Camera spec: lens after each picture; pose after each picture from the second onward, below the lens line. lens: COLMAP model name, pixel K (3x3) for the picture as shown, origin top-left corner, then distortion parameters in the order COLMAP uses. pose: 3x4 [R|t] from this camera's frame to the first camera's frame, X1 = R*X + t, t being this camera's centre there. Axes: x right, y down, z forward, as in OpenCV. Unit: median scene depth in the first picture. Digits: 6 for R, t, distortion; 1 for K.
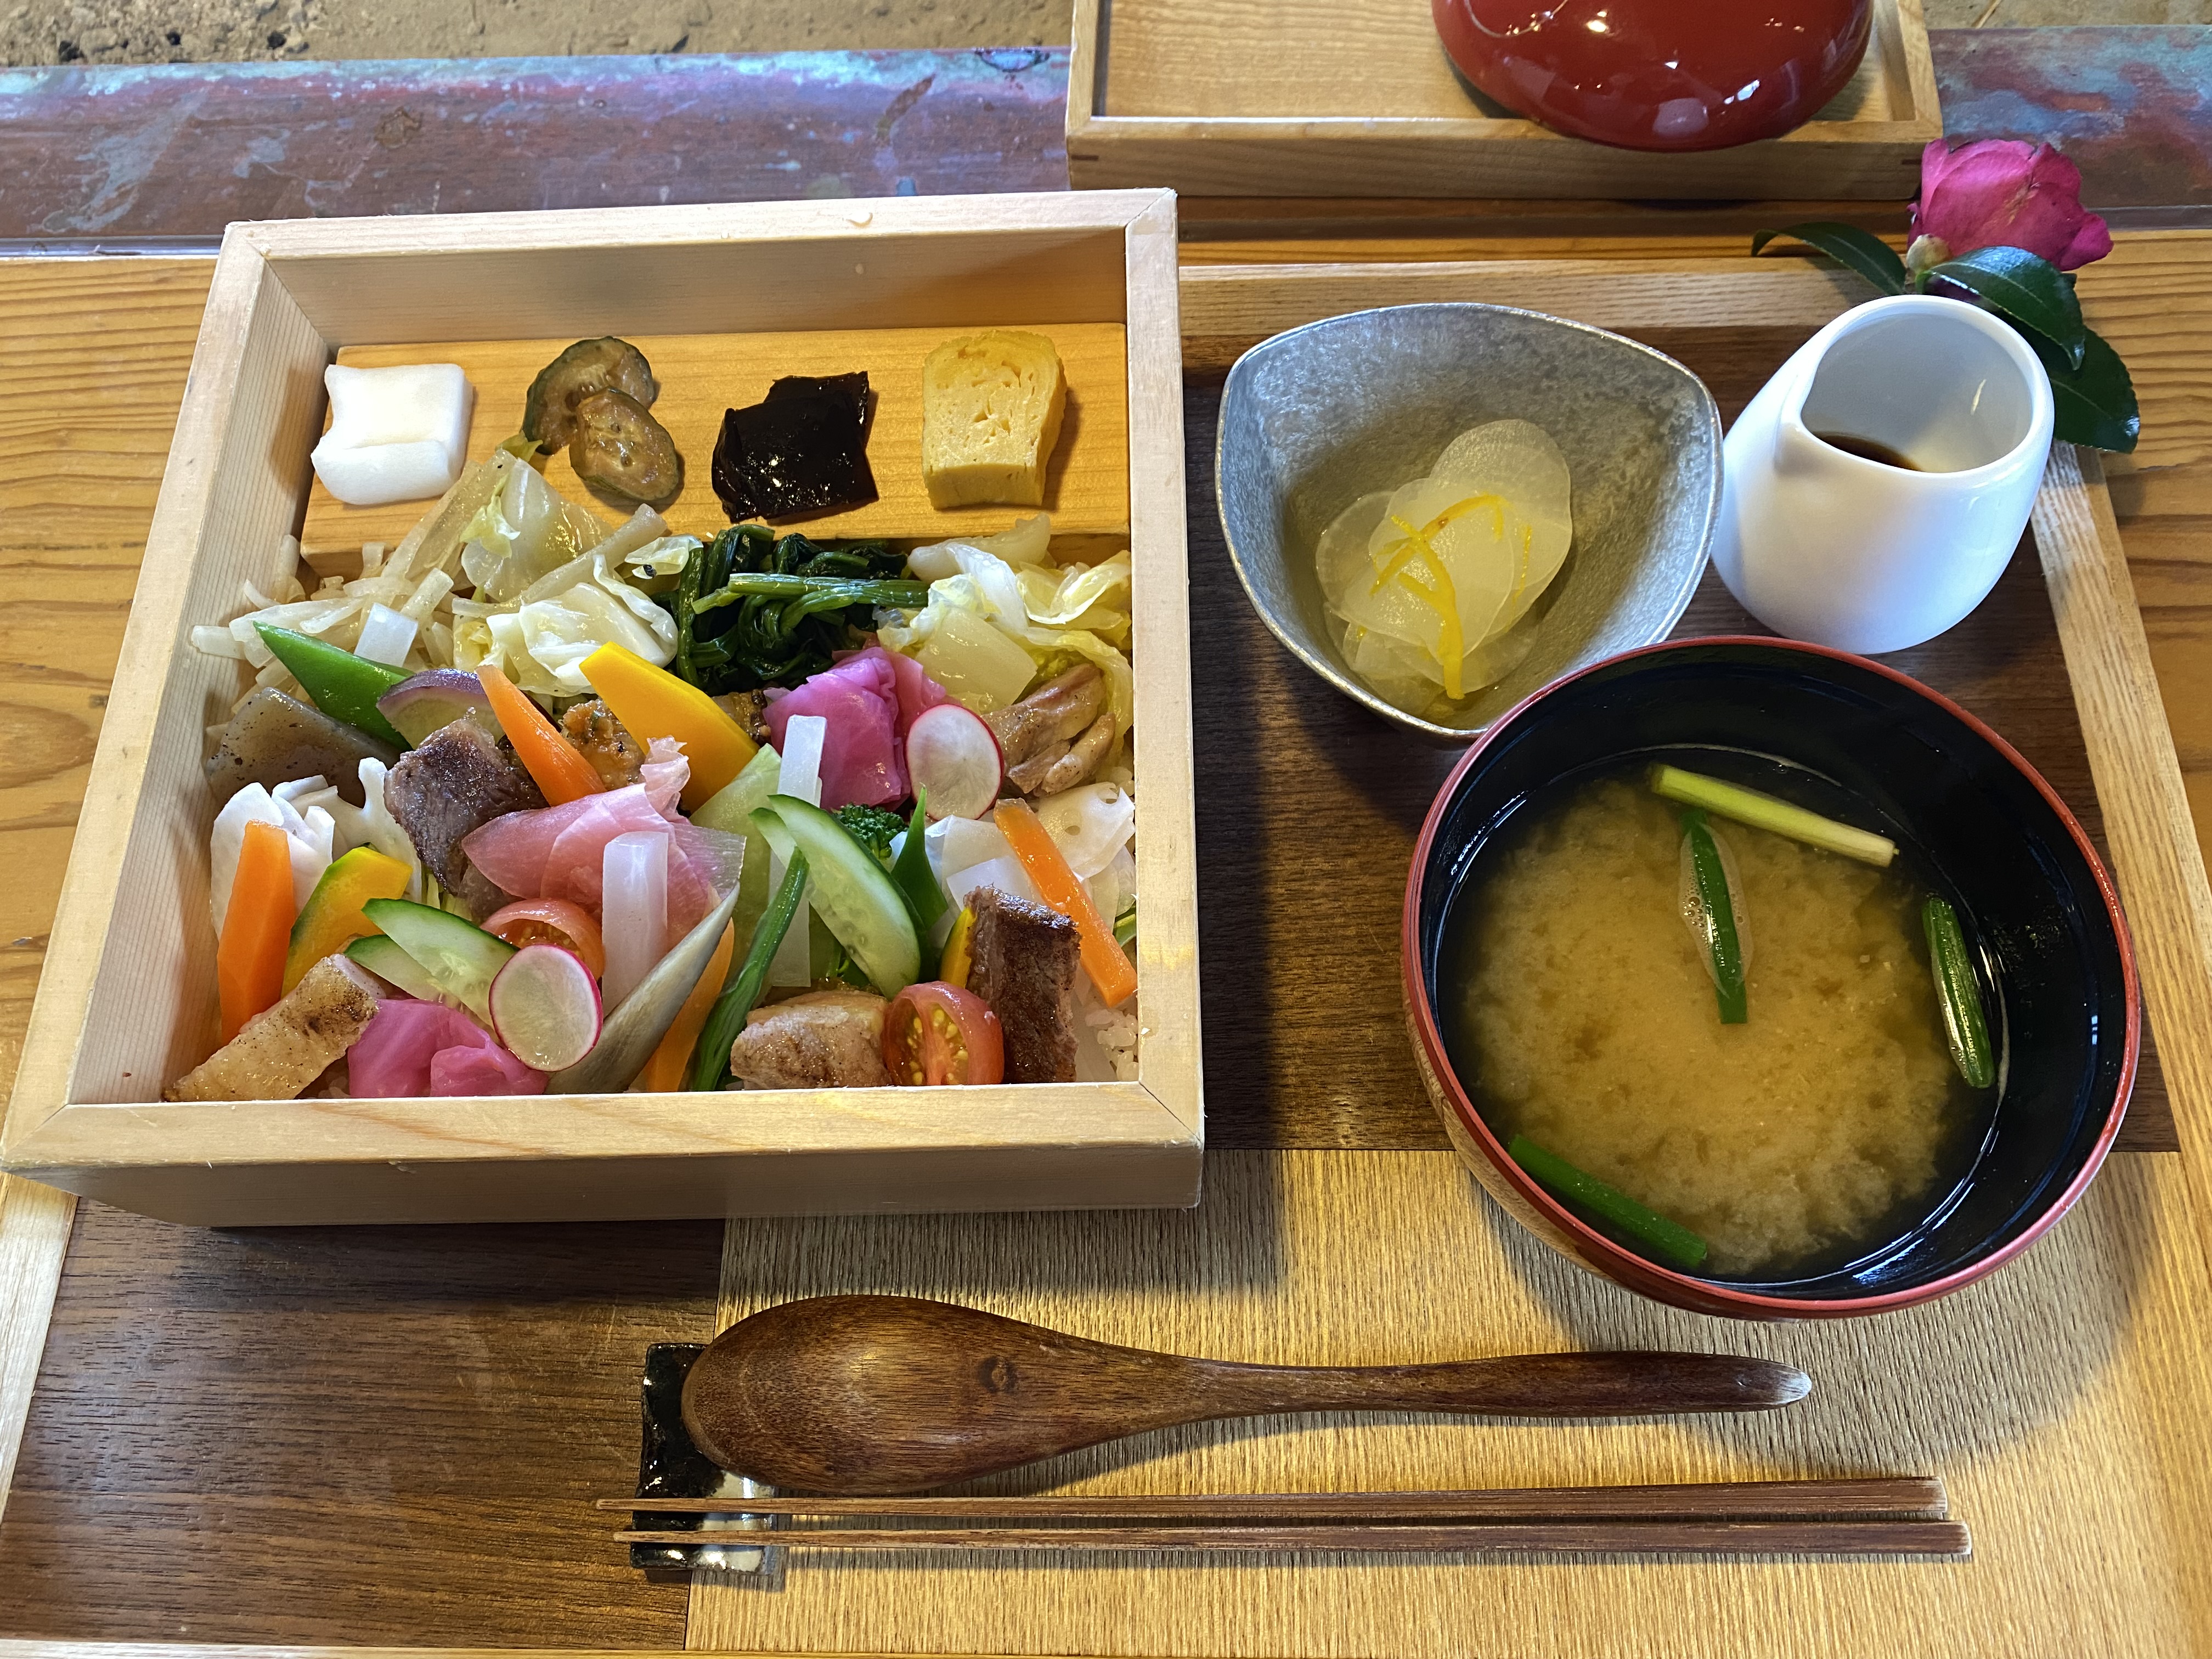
lens RADIAL K [[1683.7, 0, 1114.2], [0, 1683.7, 831.9], [0, 0, 1]] dist [0.026026, -0.016815]
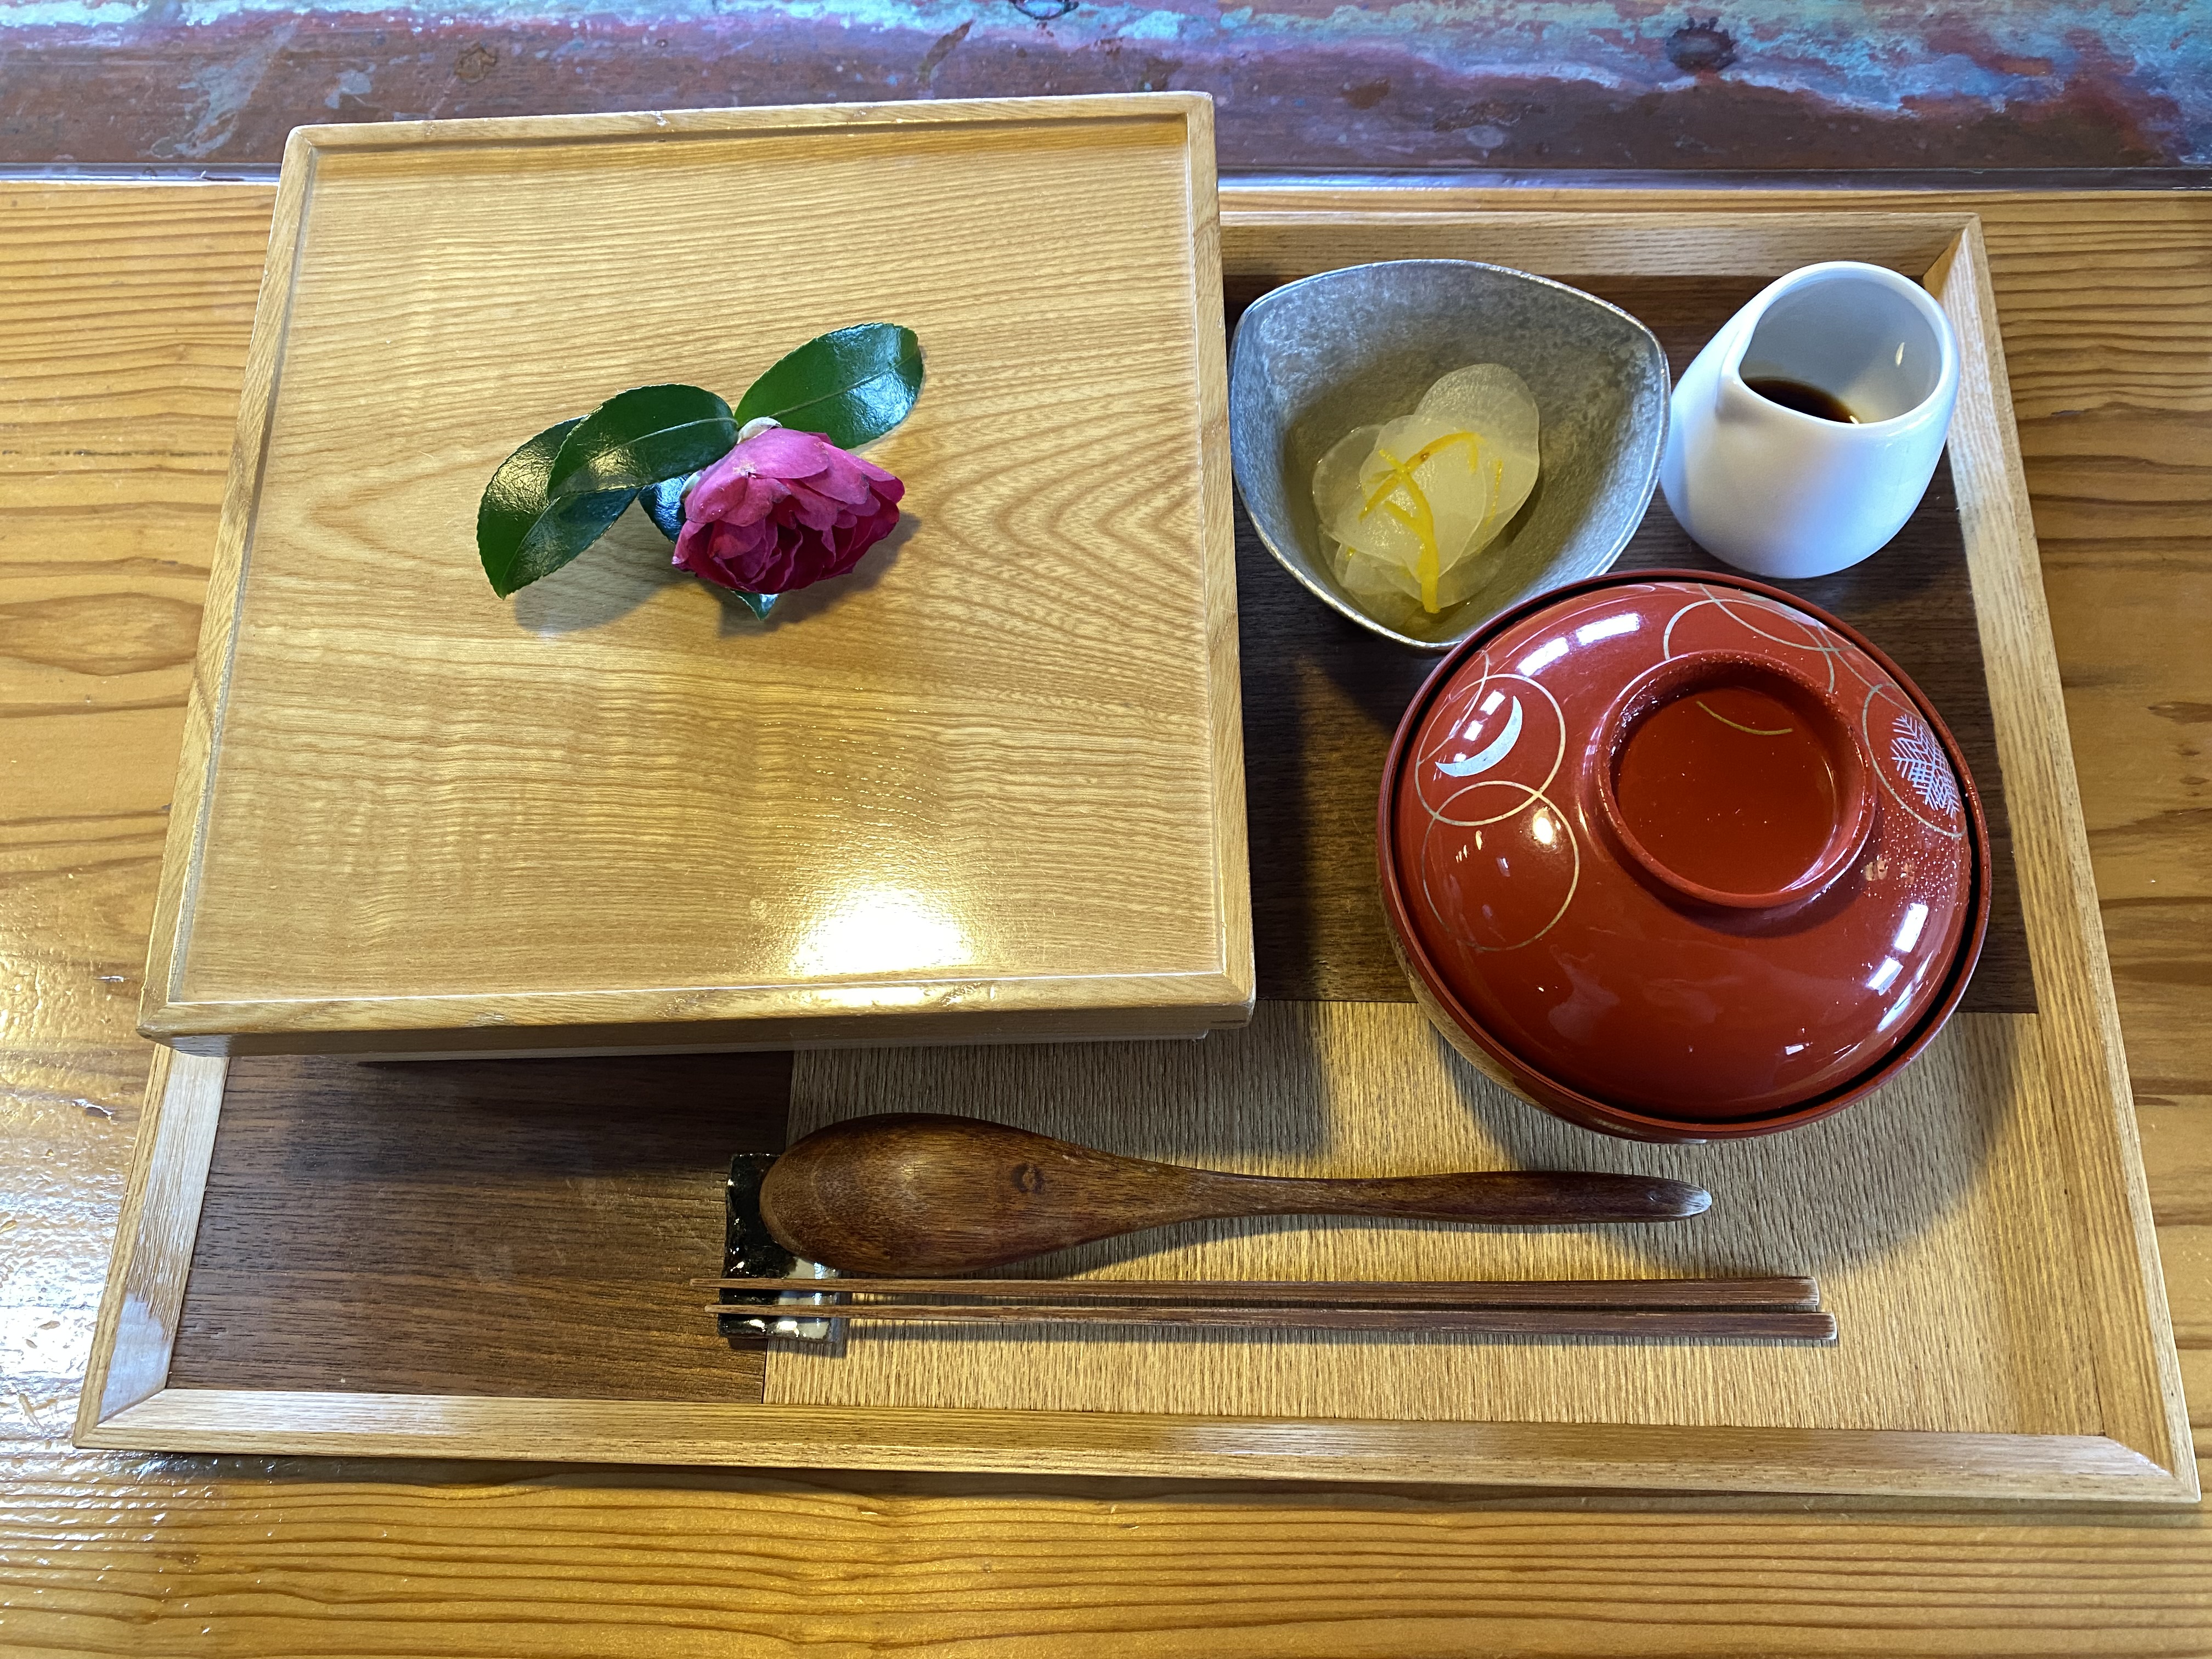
lens RADIAL K [[1683.7, 0, 1104.5], [0, 1683.7, 824.9], [0, 0, 1]] dist [0.026026, -0.016815]
pose [[0.999864, 0.015667, -0.005175, -0.010969], [-0.015325, 0.998039, 0.060692, -0.002024], [0.006116, -0.060604, 0.998143, -0.156925]]
